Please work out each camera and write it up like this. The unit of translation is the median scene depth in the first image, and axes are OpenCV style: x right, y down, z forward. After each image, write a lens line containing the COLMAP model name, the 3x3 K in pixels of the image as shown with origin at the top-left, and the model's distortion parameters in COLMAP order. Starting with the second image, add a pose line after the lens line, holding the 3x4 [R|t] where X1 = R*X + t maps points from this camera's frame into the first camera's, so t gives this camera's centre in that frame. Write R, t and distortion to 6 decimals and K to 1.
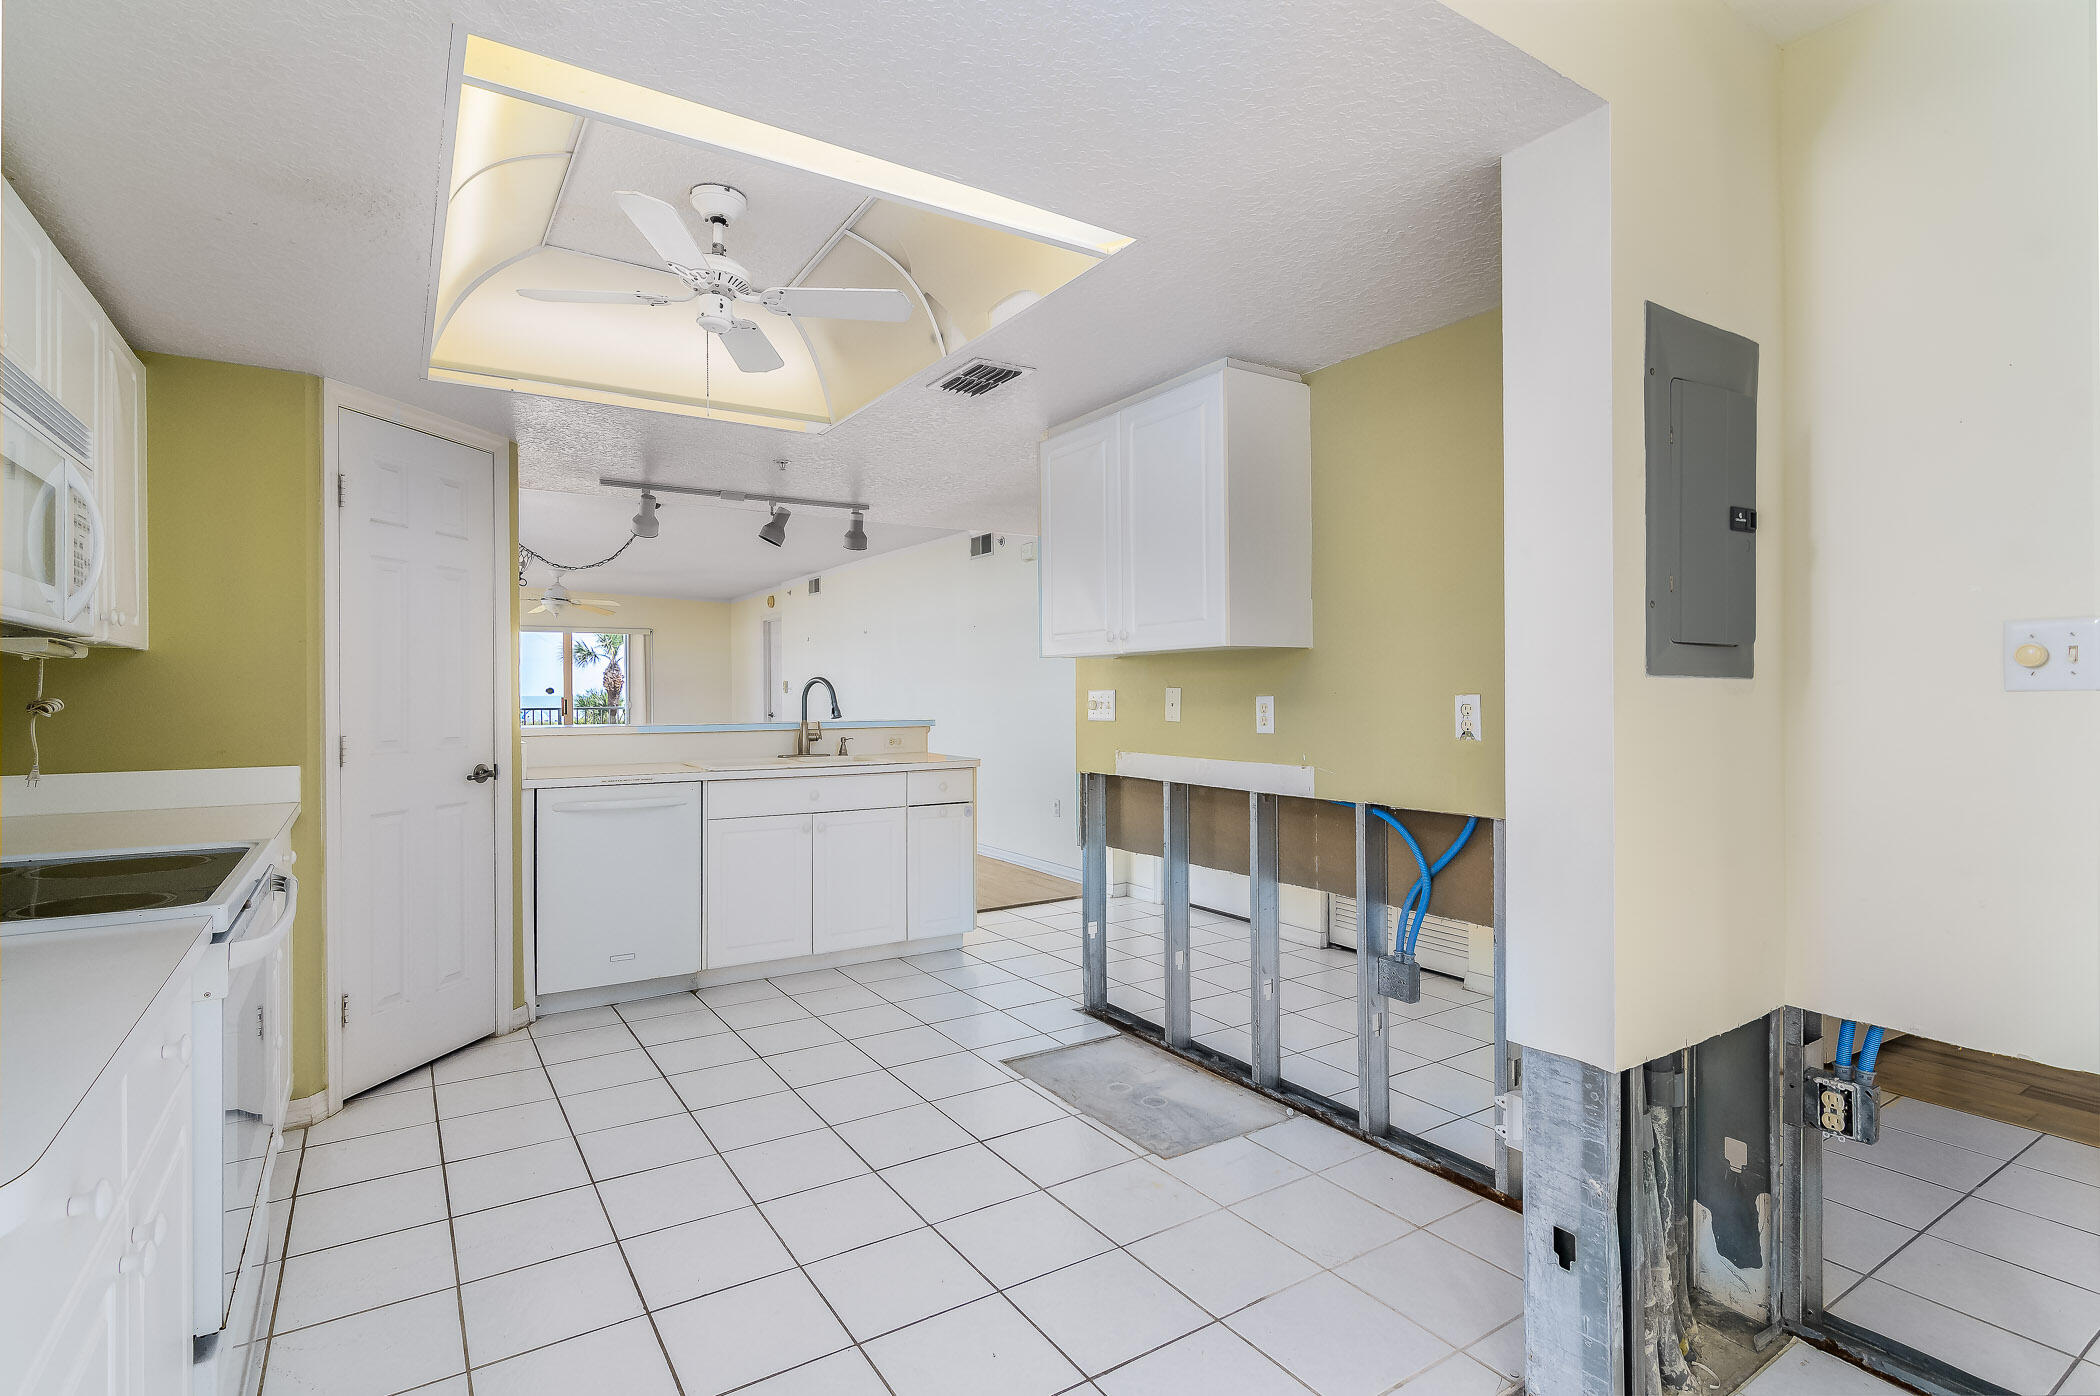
lens RADIAL K [[1010.2, 0, 1024.5], [0, 1010.2, 694.9], [0, 0, 1]] dist [-0.002127, -0.000361]
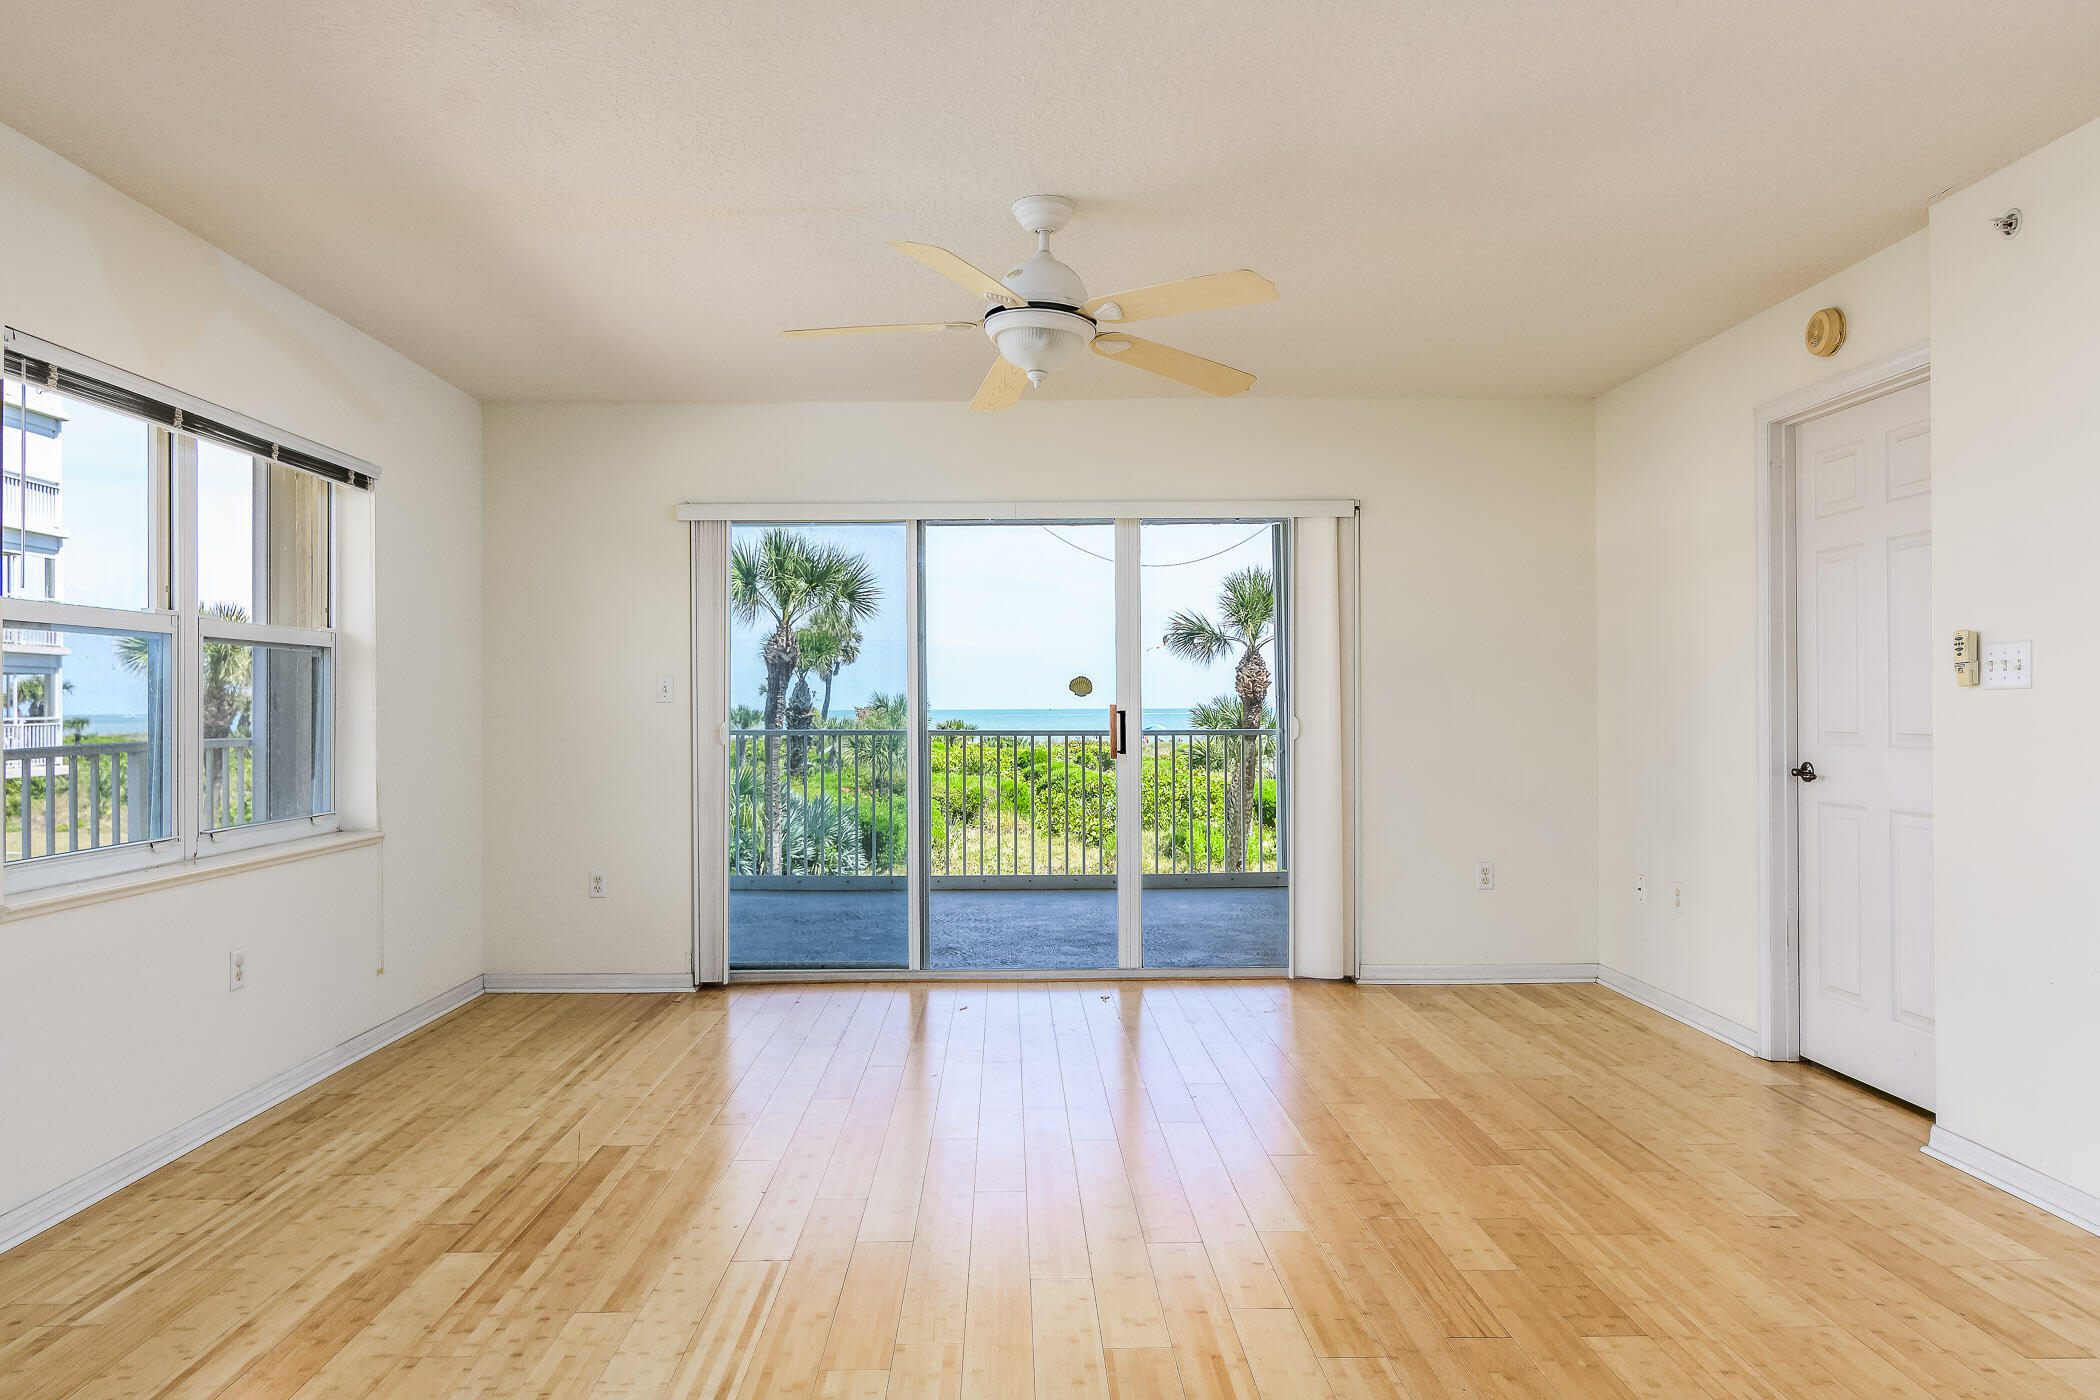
lens RADIAL K [[1395.1, 0, 1024.3], [0, 1395.1, 703.5], [0, 0, 1]] dist [0.006990, 0.000322]
pose [[0.852937, 0.000928, -0.522013, -0.231256], [-0.002462, 0.999994, -0.002245, 0.003235], [0.522008, 0.003200, 0.852935, 0.572387]]
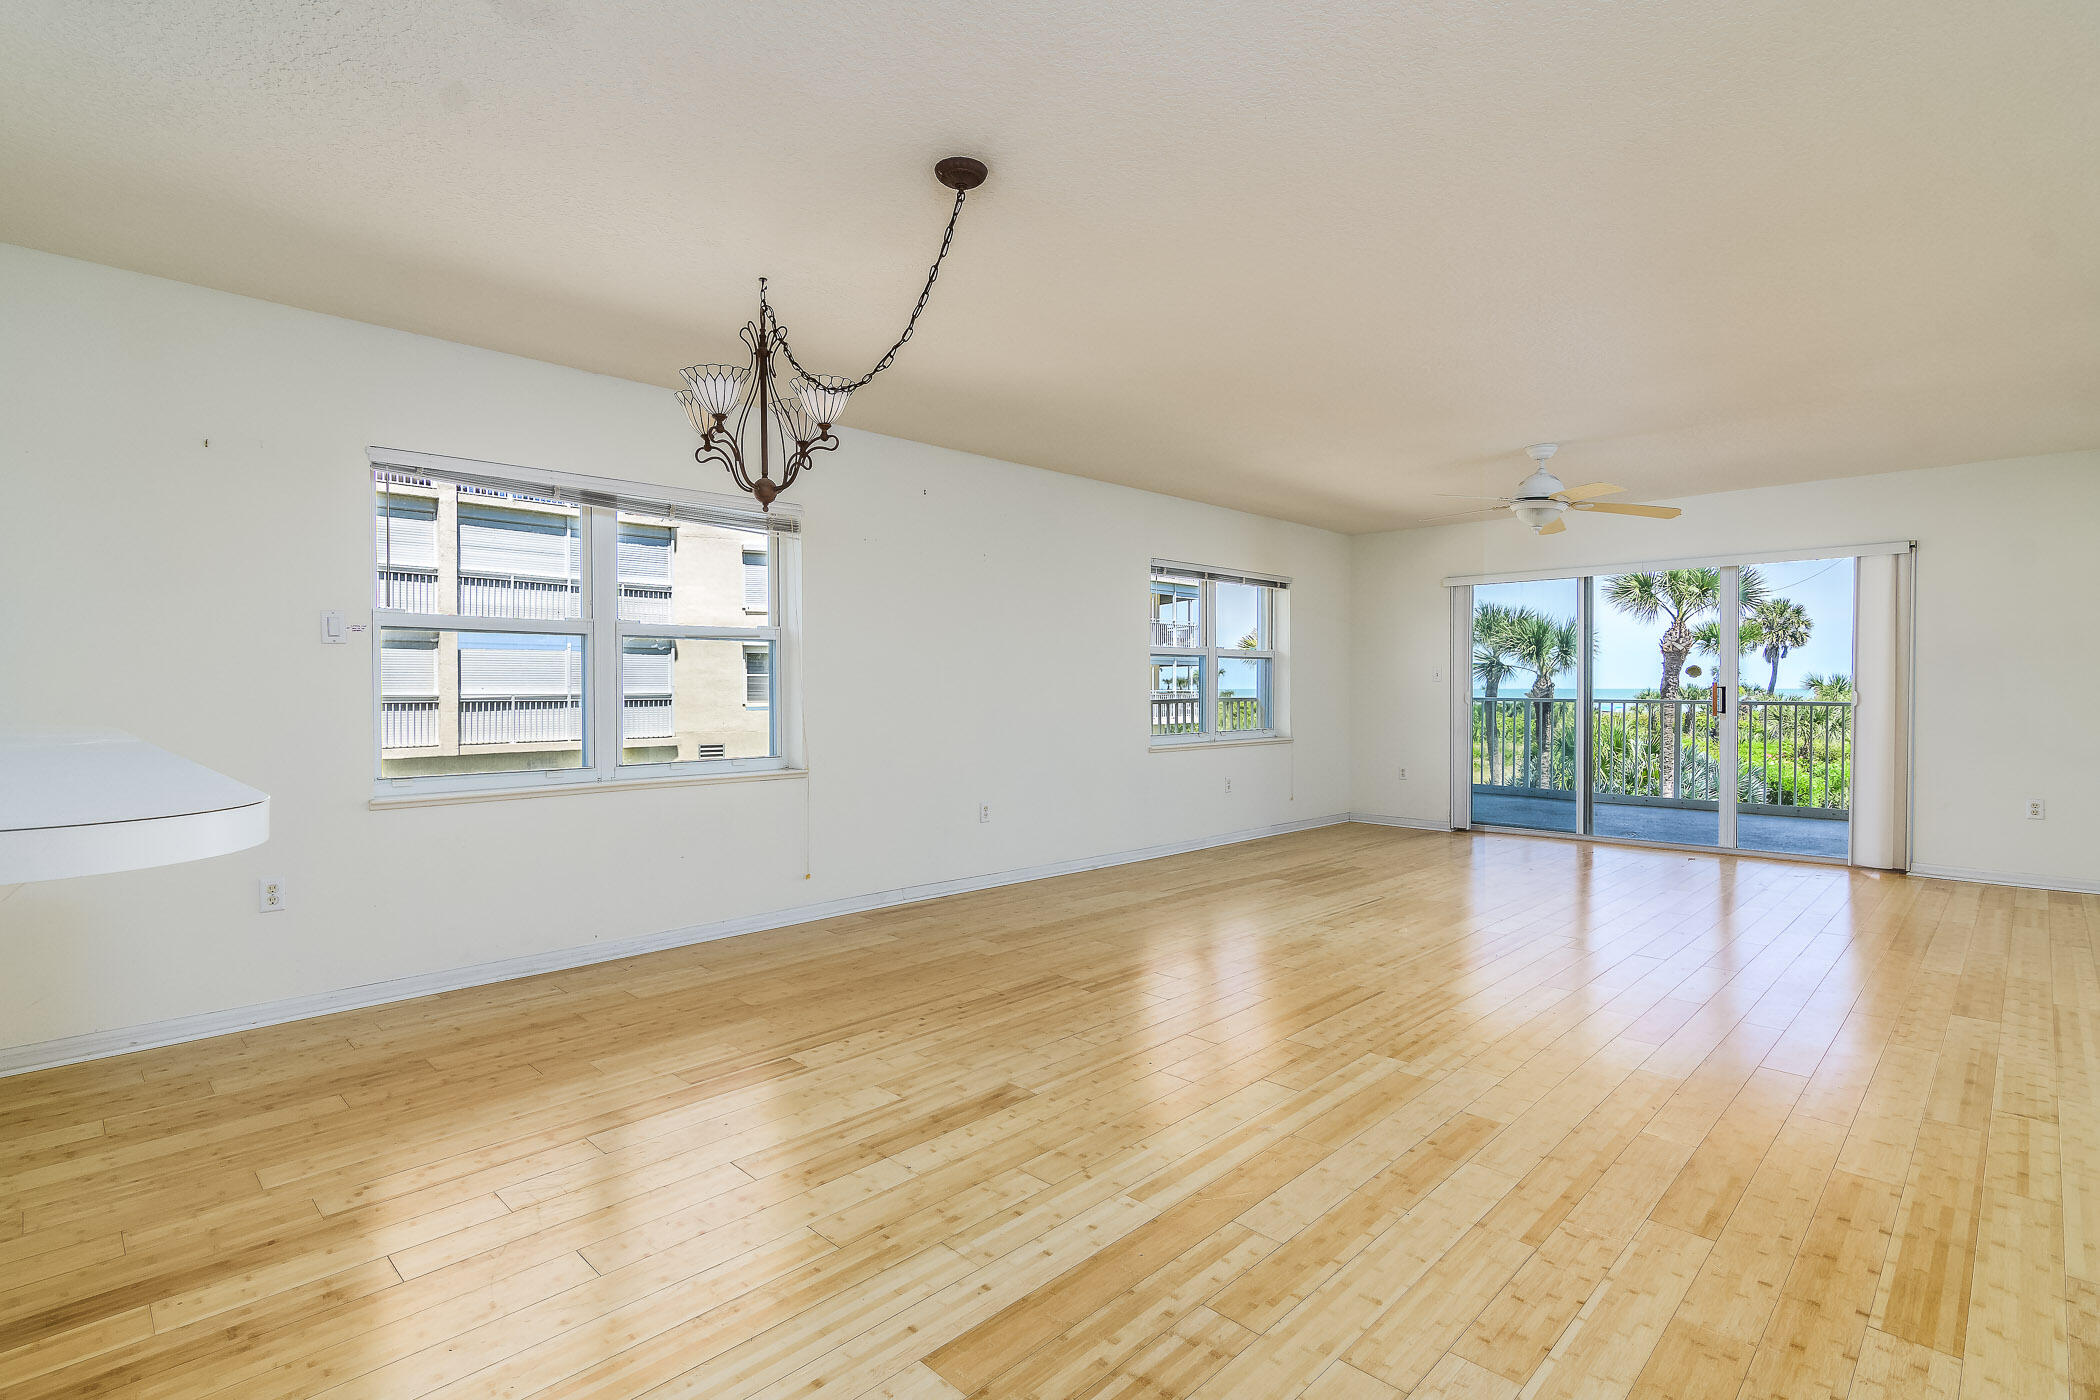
lens RADIAL K [[1010.2, 0, 1024.5], [0, 1010.2, 696.9], [0, 0, 1]] dist [-0.002127, -0.000361]
pose [[0.220557, 0.015410, -0.975252, 0.007536], [-0.003929, 0.999881, 0.014911, 0.003596], [0.975366, 0.000543, 0.220591, 0.501068]]
